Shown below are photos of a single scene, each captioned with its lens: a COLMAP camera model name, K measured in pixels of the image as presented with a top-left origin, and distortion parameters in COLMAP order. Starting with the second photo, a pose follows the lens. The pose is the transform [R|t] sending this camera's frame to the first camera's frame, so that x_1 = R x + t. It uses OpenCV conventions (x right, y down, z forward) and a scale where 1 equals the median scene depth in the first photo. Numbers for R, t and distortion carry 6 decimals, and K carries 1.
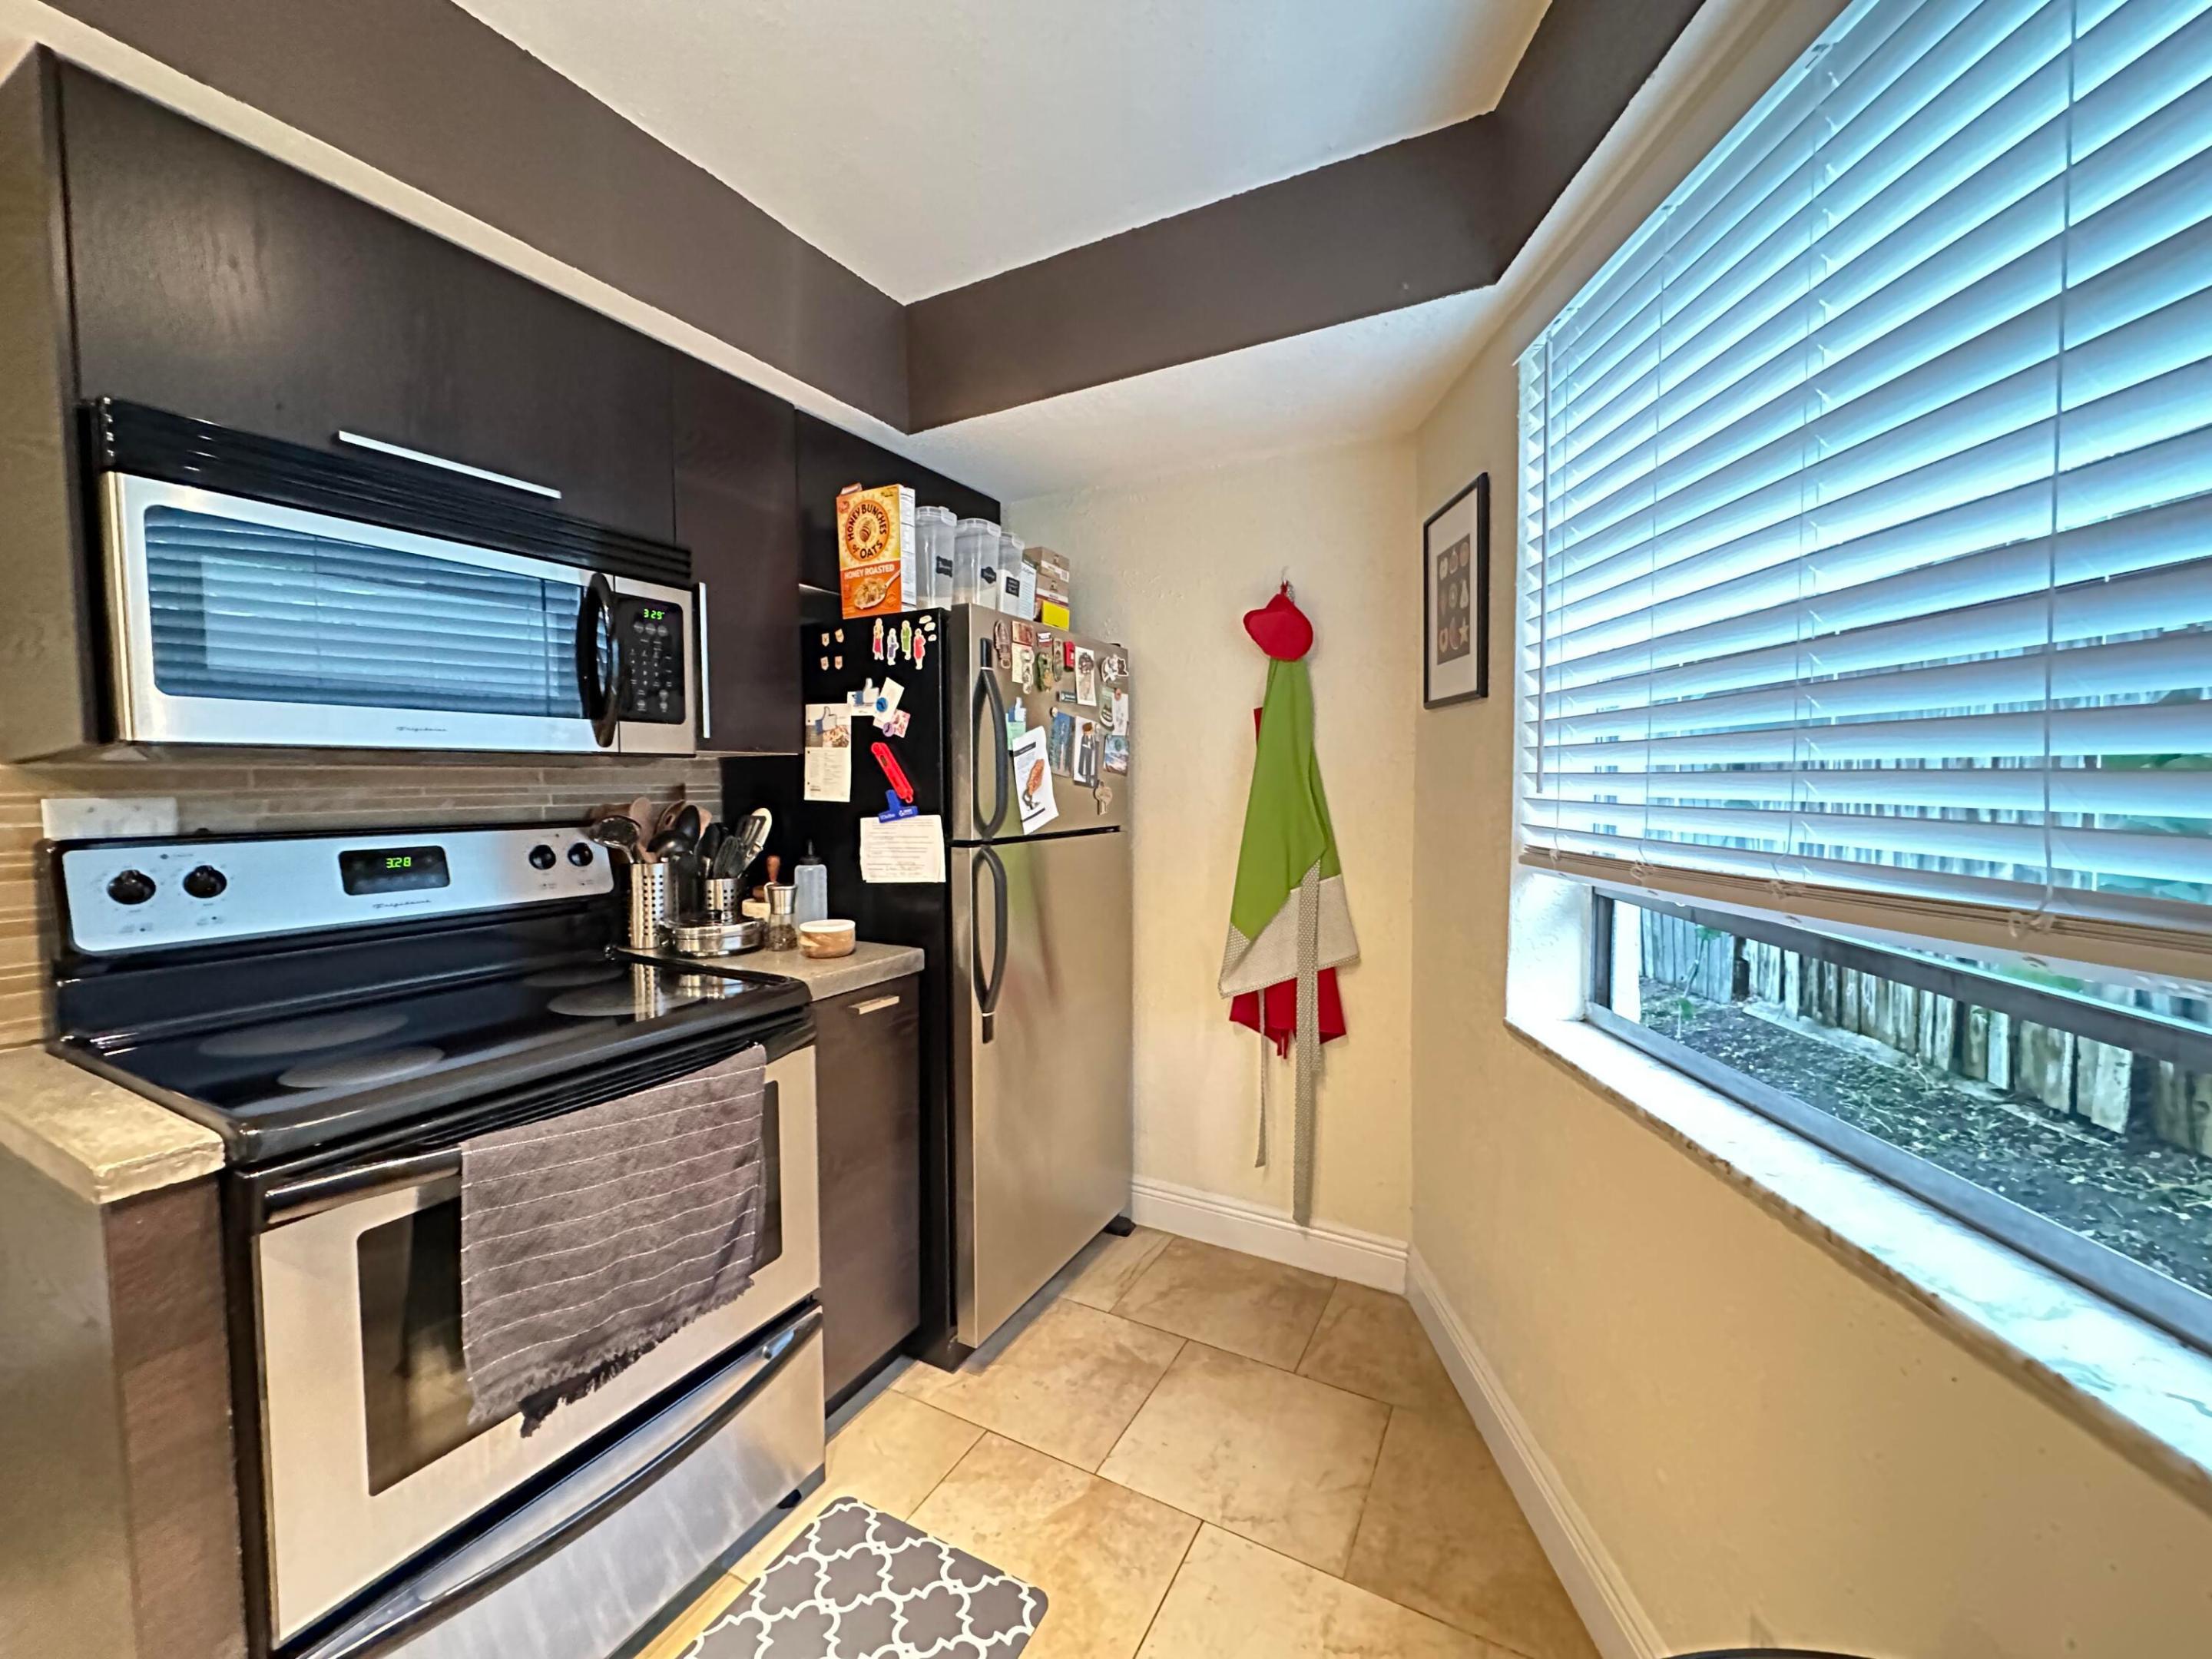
lens RADIAL K [[880.6, 0, 1116.3], [0, 880.6, 824.1], [0, 0, 1]] dist [0.000288, 0.000009]
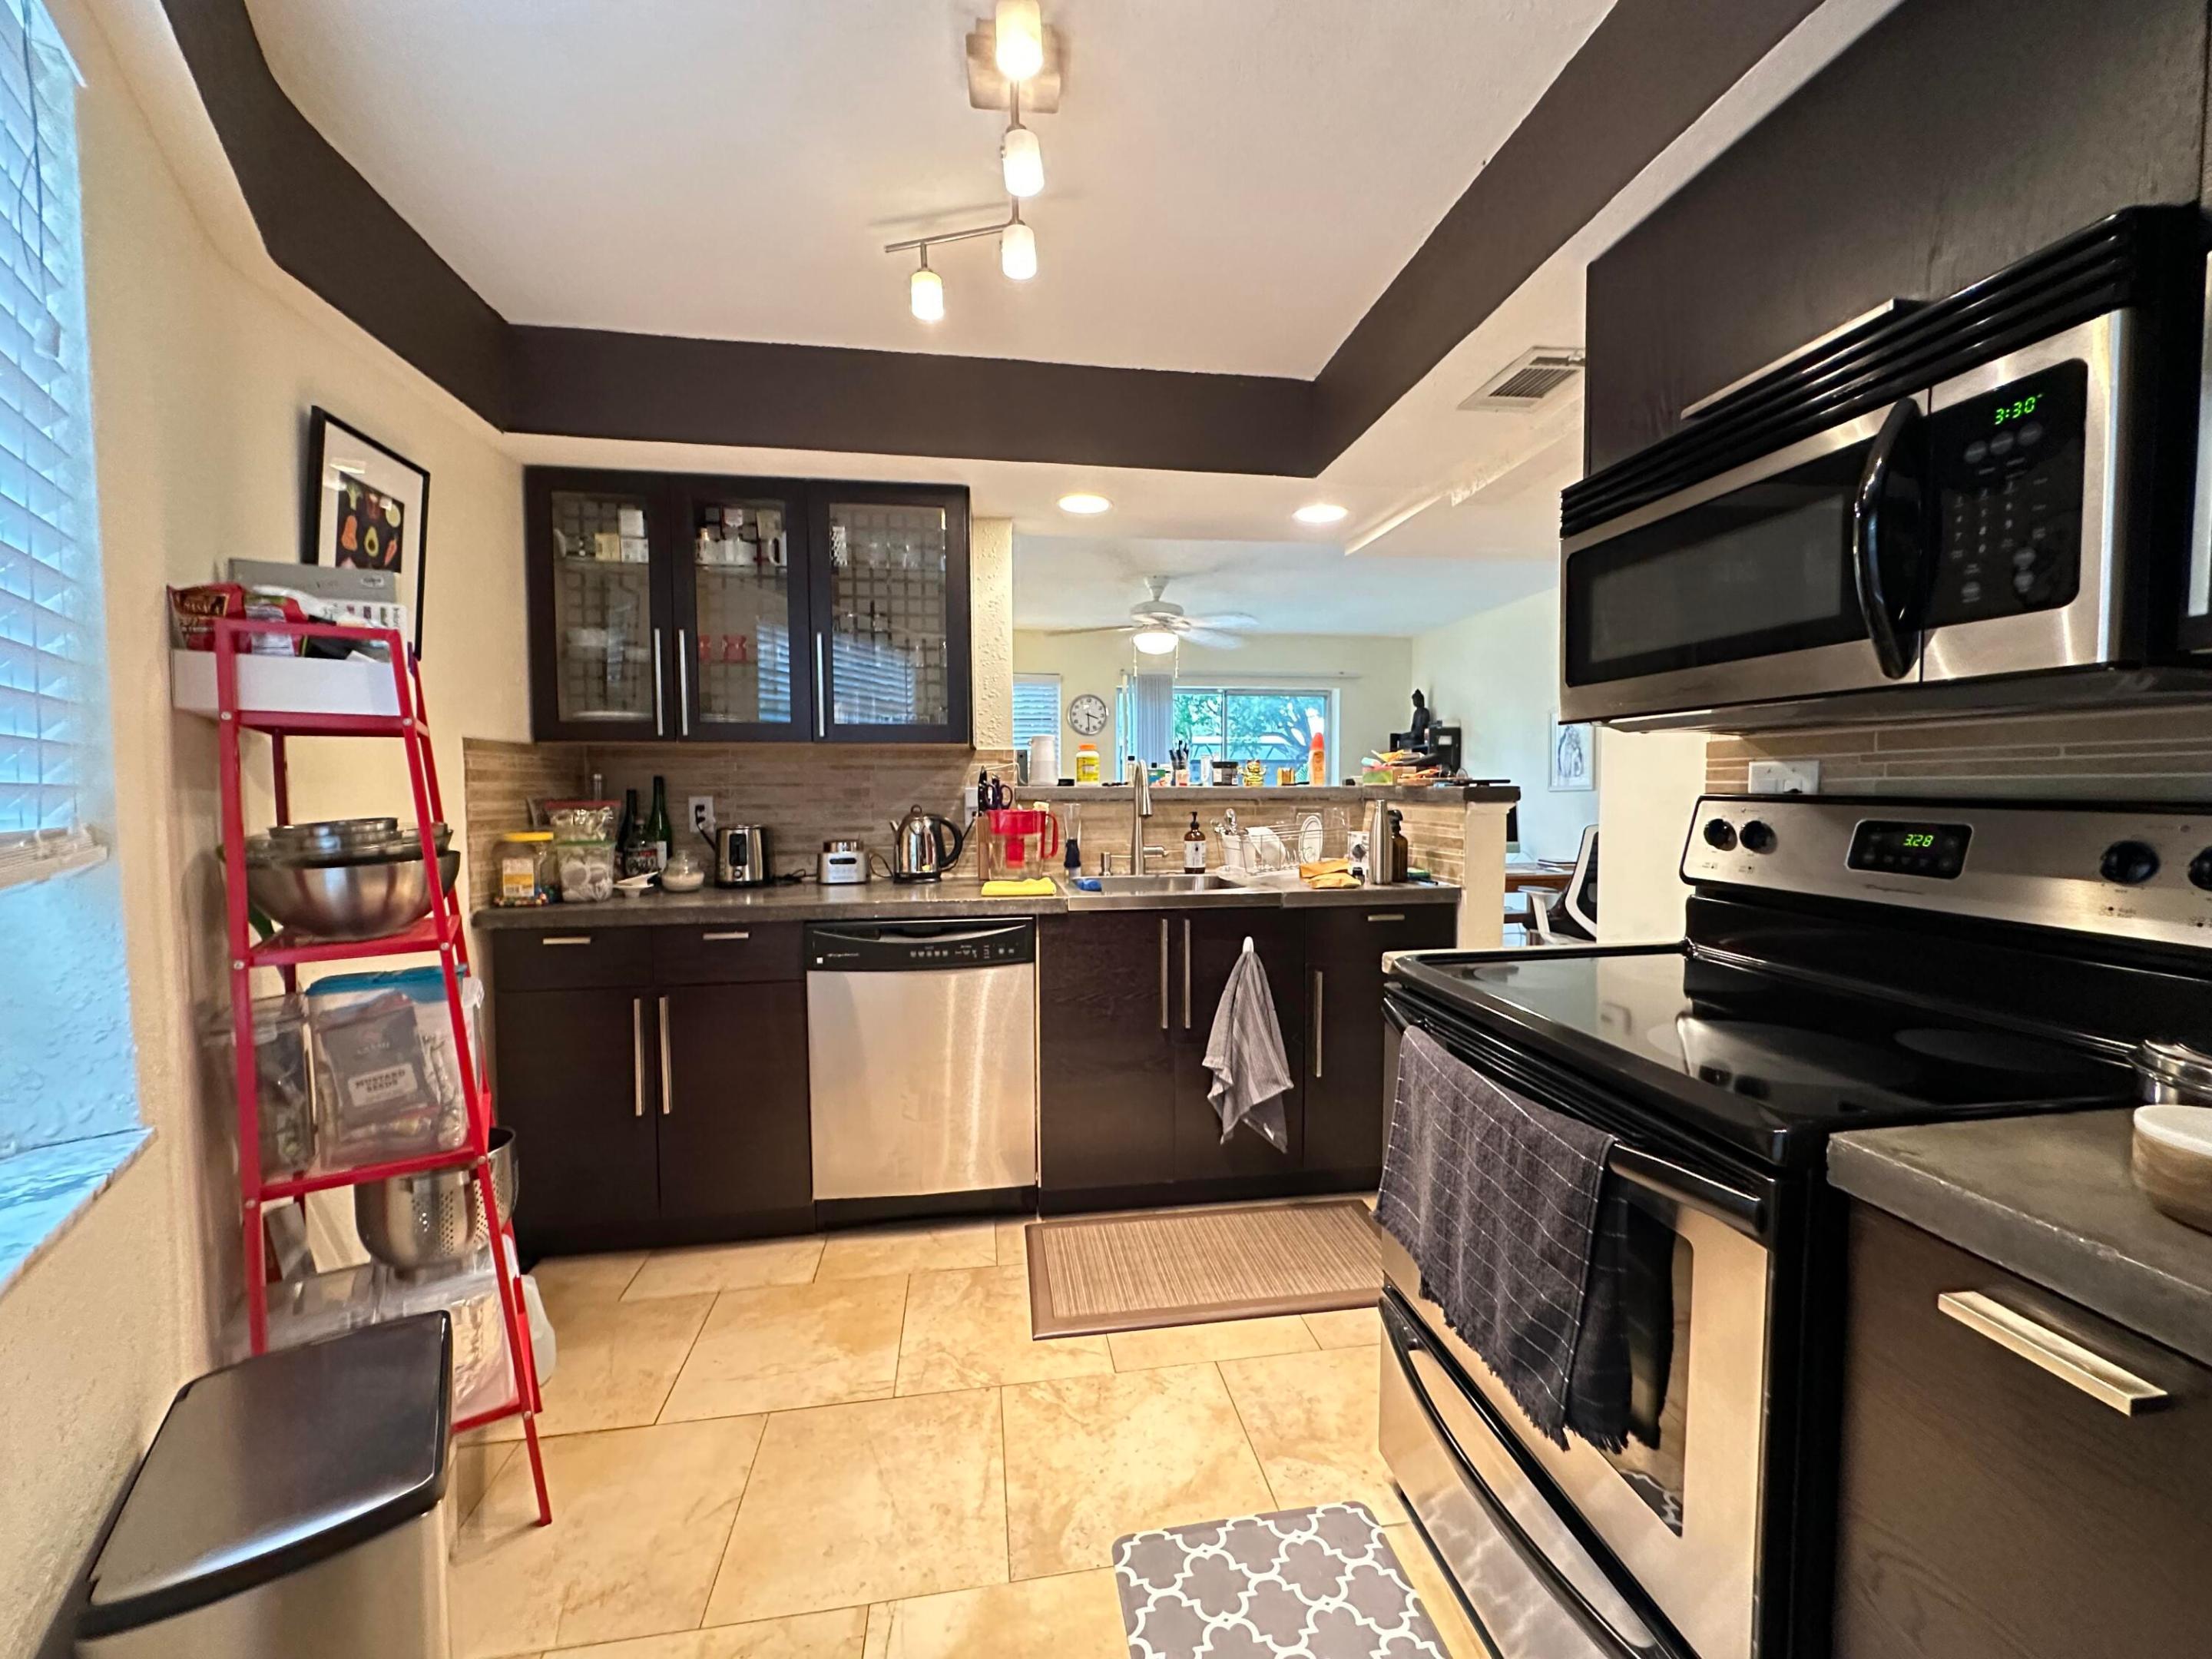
lens RADIAL K [[880.6, 0, 1116.3], [0, 880.6, 824.1], [0, 0, 1]] dist [0.000288, 0.000009]
pose [[-0.795871, 0.038946, -0.604212, 0.243854], [-0.020616, 0.995607, 0.091329, -0.028630], [0.605115, 0.085142, -0.791572, 1.152013]]
